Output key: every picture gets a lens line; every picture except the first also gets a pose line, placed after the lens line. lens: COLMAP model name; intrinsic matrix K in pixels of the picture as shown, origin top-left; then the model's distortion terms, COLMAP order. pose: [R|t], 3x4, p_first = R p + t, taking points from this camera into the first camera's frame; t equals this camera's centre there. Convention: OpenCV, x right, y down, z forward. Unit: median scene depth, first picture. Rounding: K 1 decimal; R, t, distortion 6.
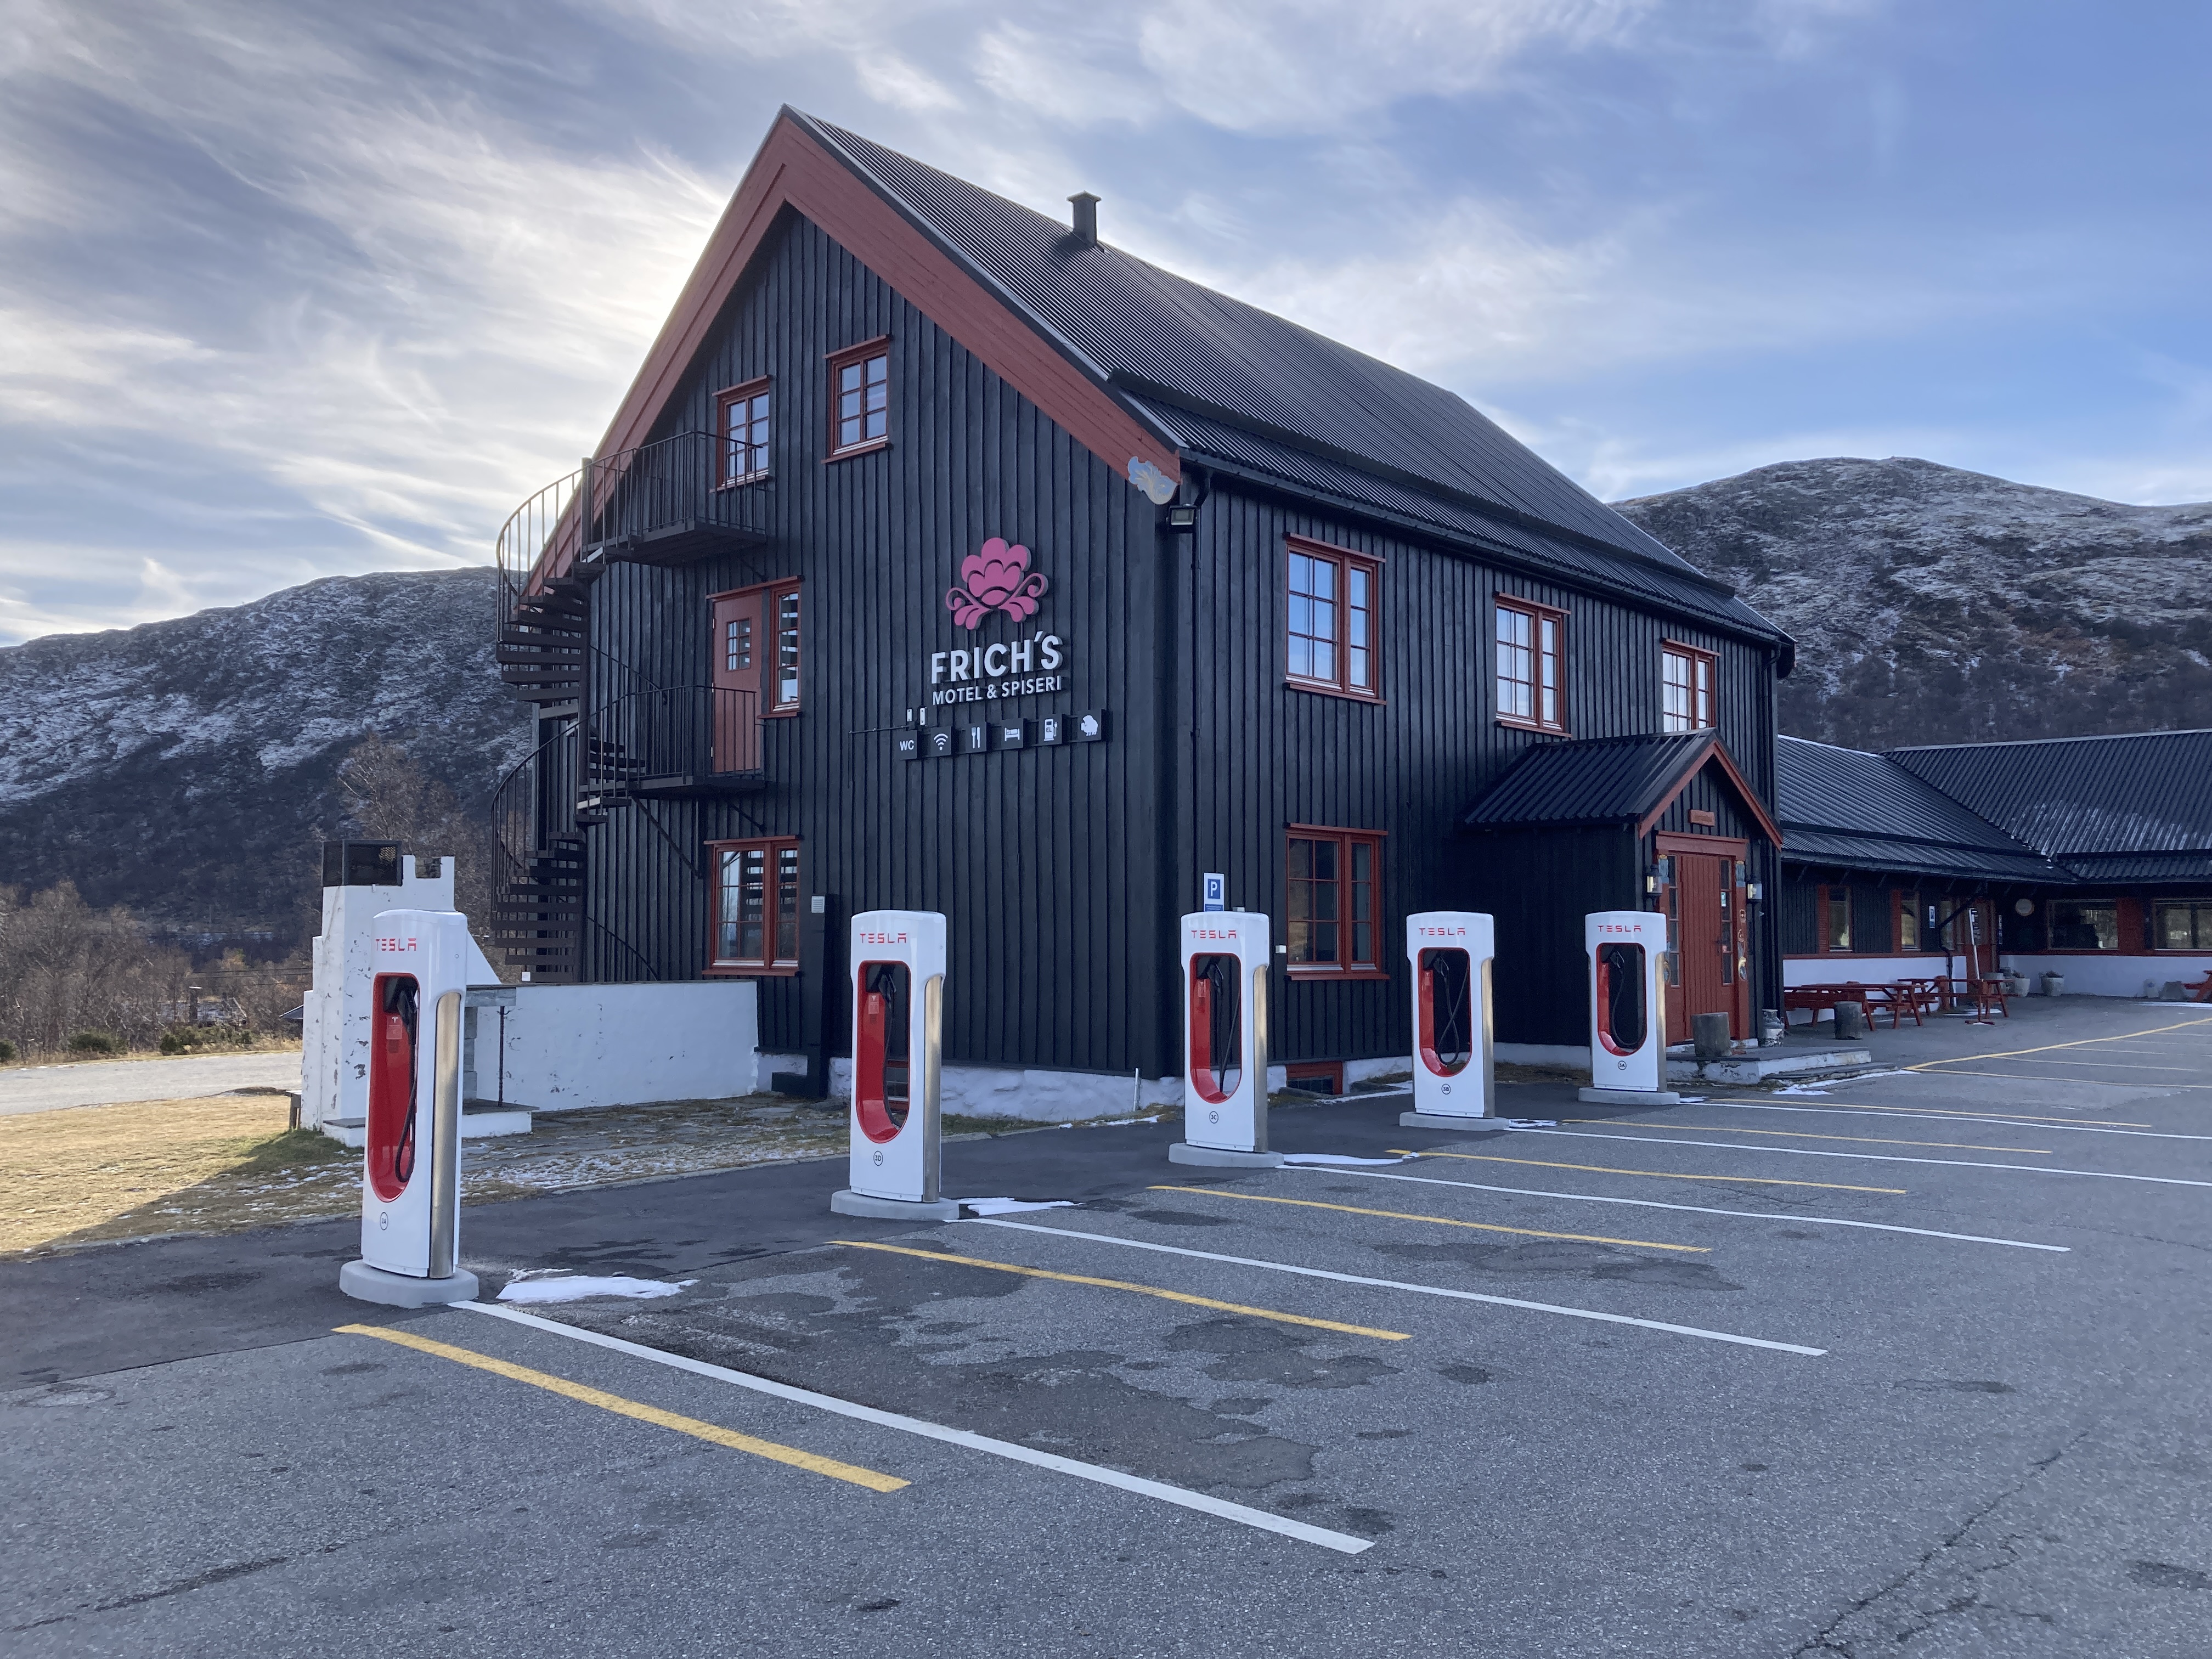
lens RADIAL K [[1834.0, 0, 1035.0], [0, 1834.0, 833.5], [0, 0, 1]] dist [-0.040095, 0.058604]
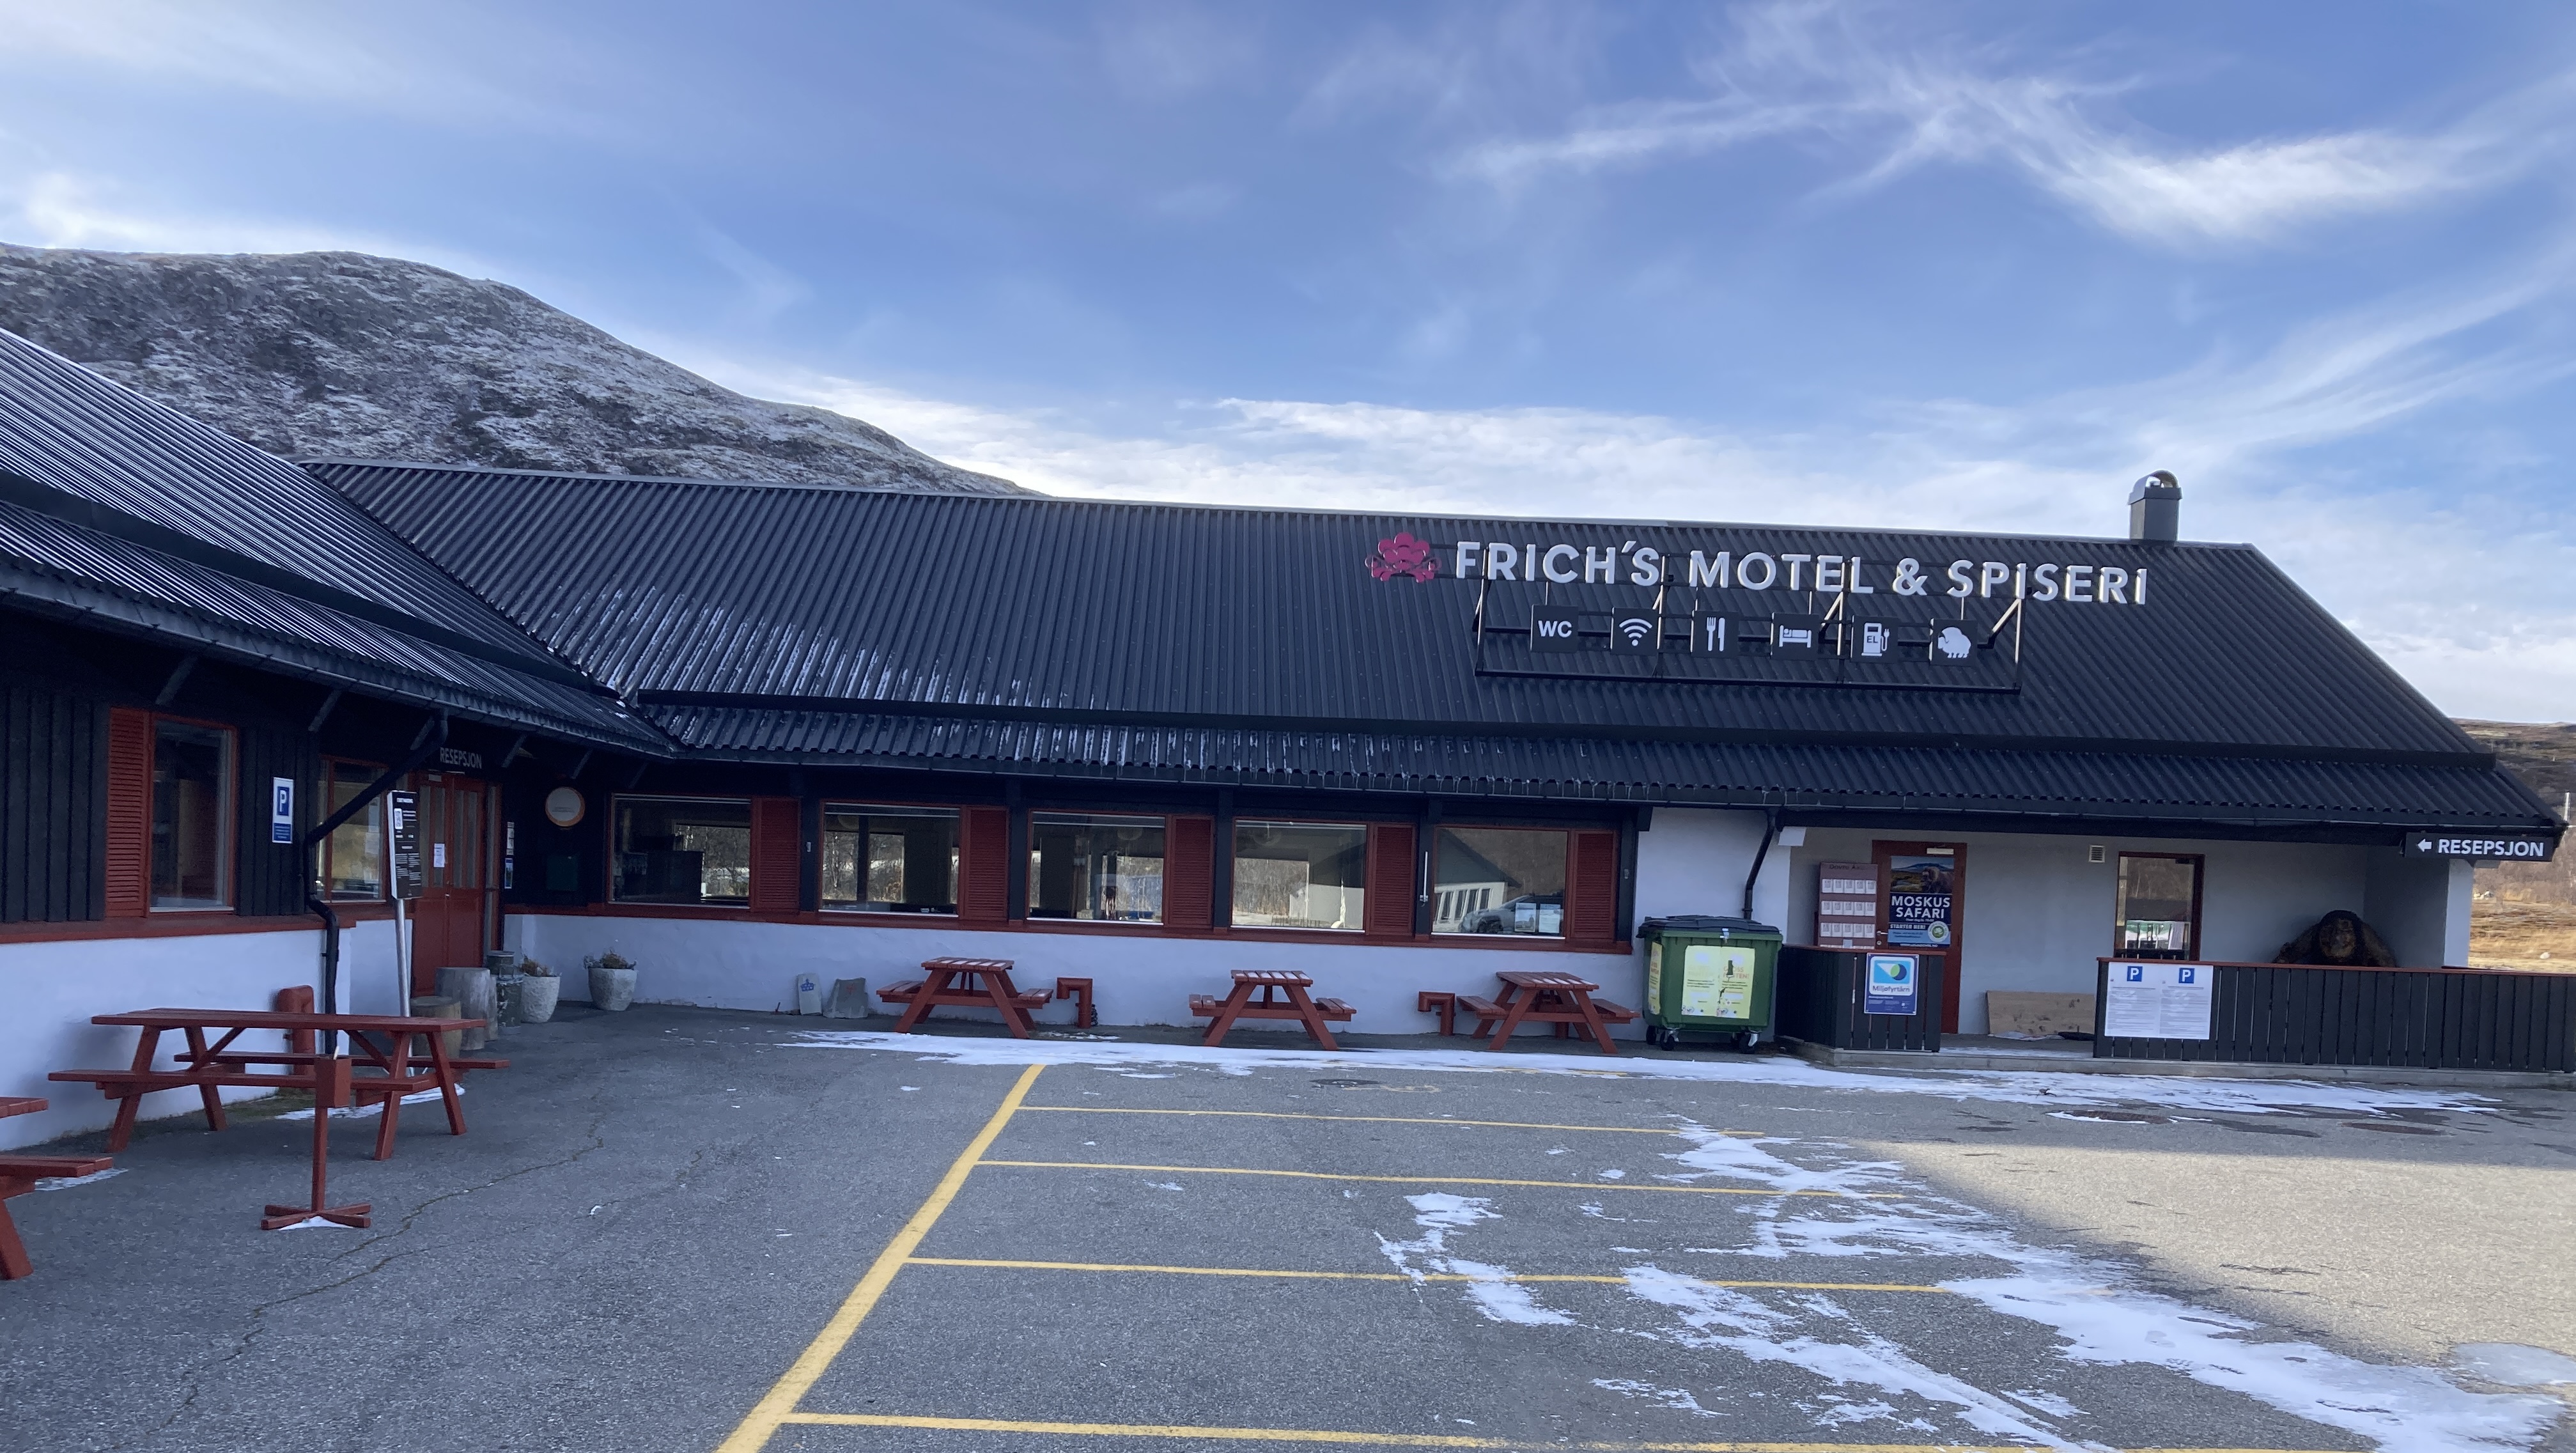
lens RADIAL K [[2198.1, 0, 1300.6], [0, 2198.1, 943.4], [0, 0, 1]] dist [0.007174, 0.077506]
pose [[0.694166, 0.007056, 0.719781, 0.542141], [-0.076478, 0.995015, 0.064002, 0.048562], [-0.715741, -0.099475, 0.691245, 0.957962]]
